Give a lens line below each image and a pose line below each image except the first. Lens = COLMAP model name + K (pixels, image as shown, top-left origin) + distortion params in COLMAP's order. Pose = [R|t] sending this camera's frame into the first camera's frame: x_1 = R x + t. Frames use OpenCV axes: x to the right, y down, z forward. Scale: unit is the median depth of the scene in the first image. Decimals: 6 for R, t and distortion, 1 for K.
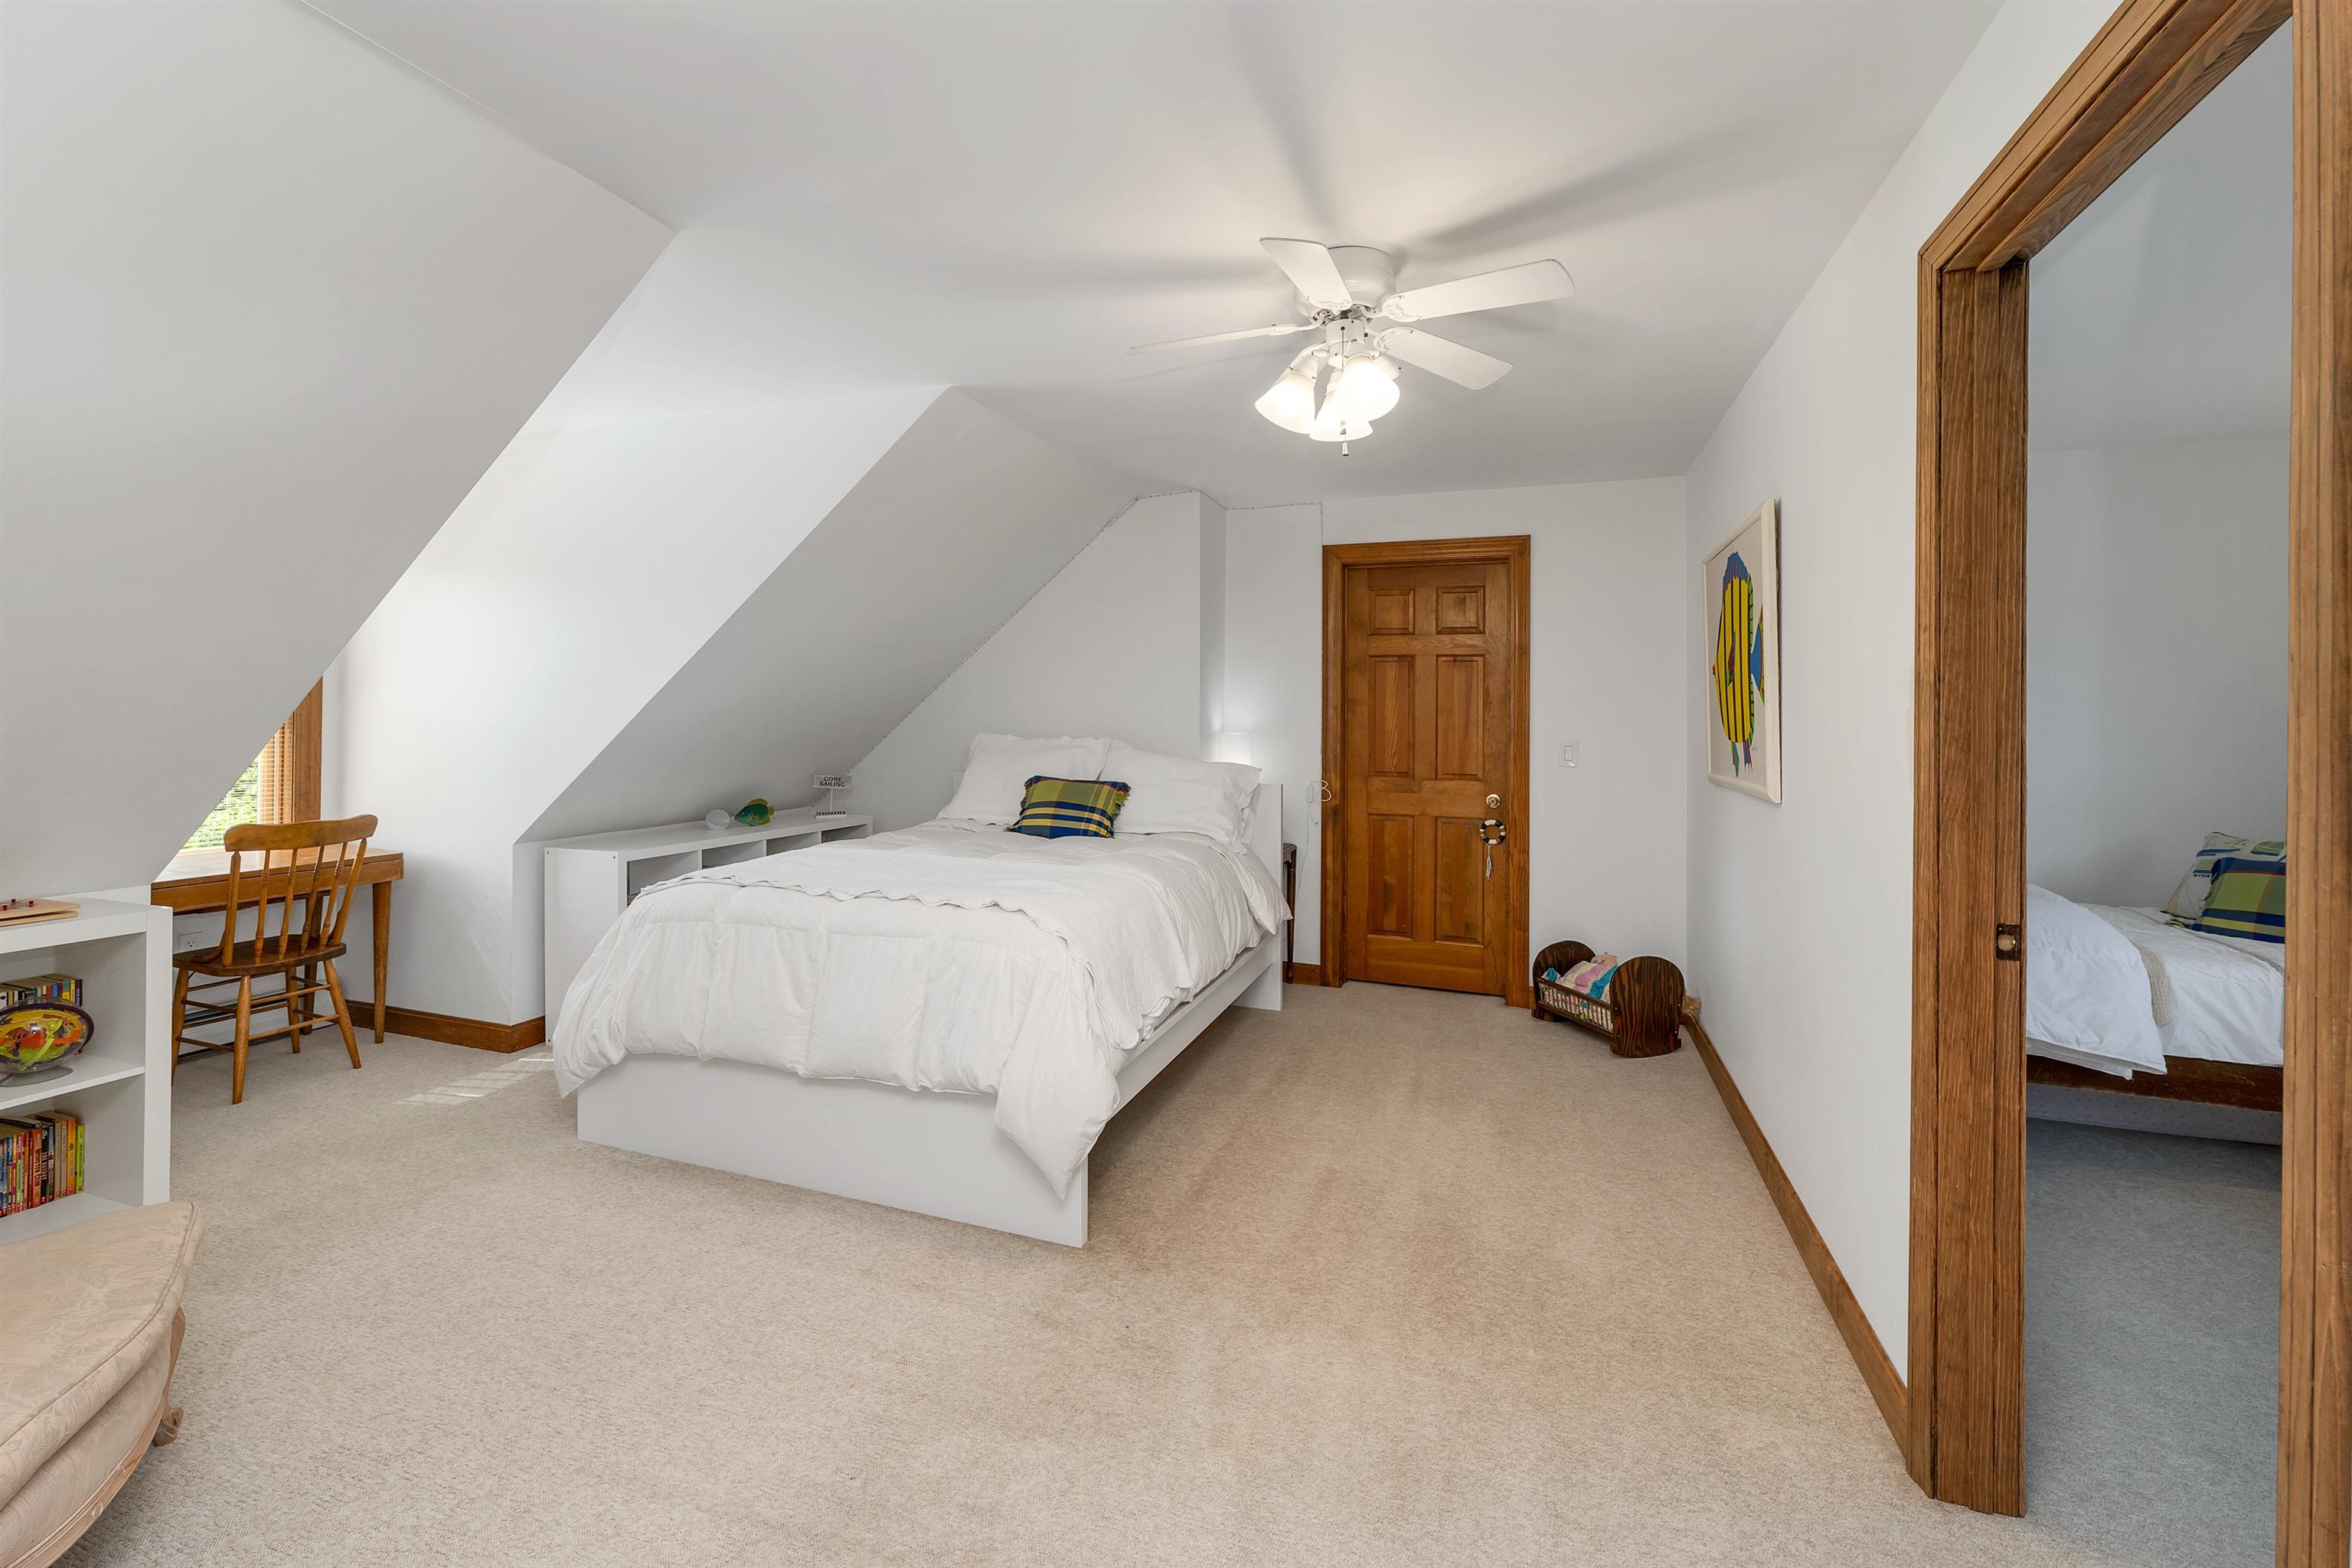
lens RADIAL K [[984.0, 0, 1171.2], [0, 984.0, 710.0], [0, 0, 1]] dist [0.000625, 0.000018]
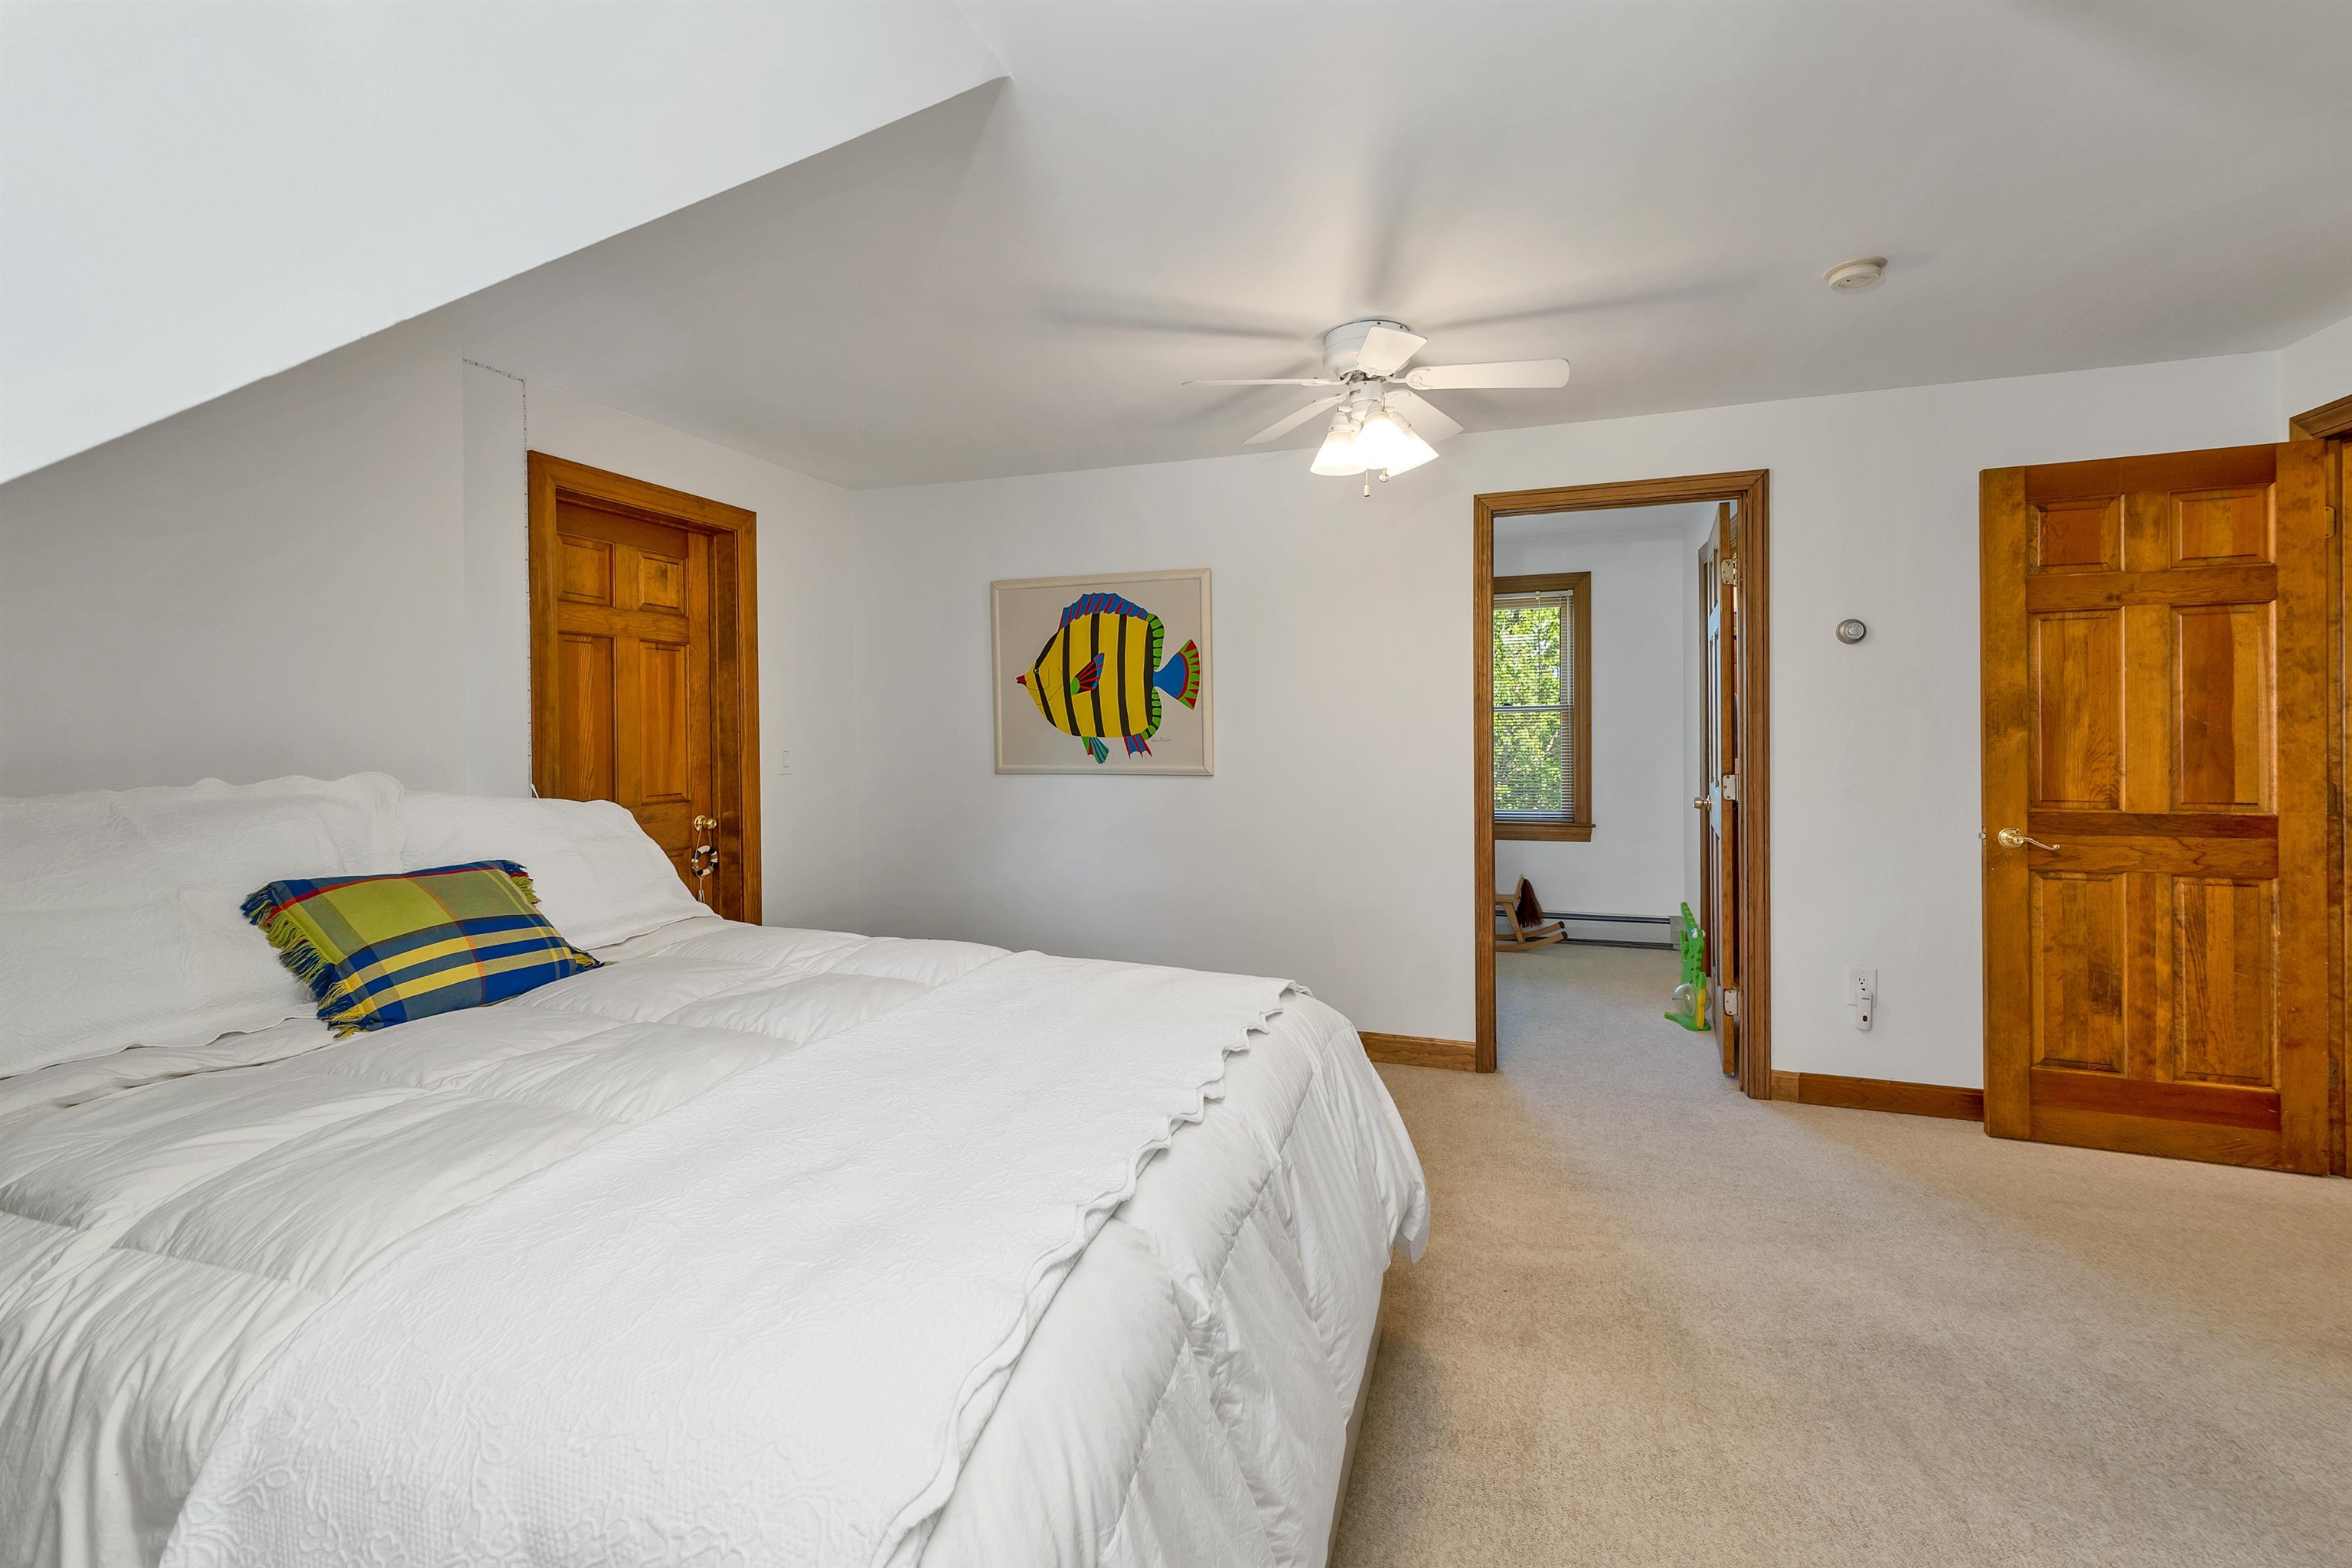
lens RADIAL K [[984.0, 0, 1171.2], [0, 984.0, 710.0], [0, 0, 1]] dist [0.000625, 0.000018]
pose [[-0.017725, 0.003323, 0.999837, -0.501943], [0.001505, 0.999993, -0.003296, 0.001637], [-0.999842, 0.001446, -0.017730, 0.628396]]
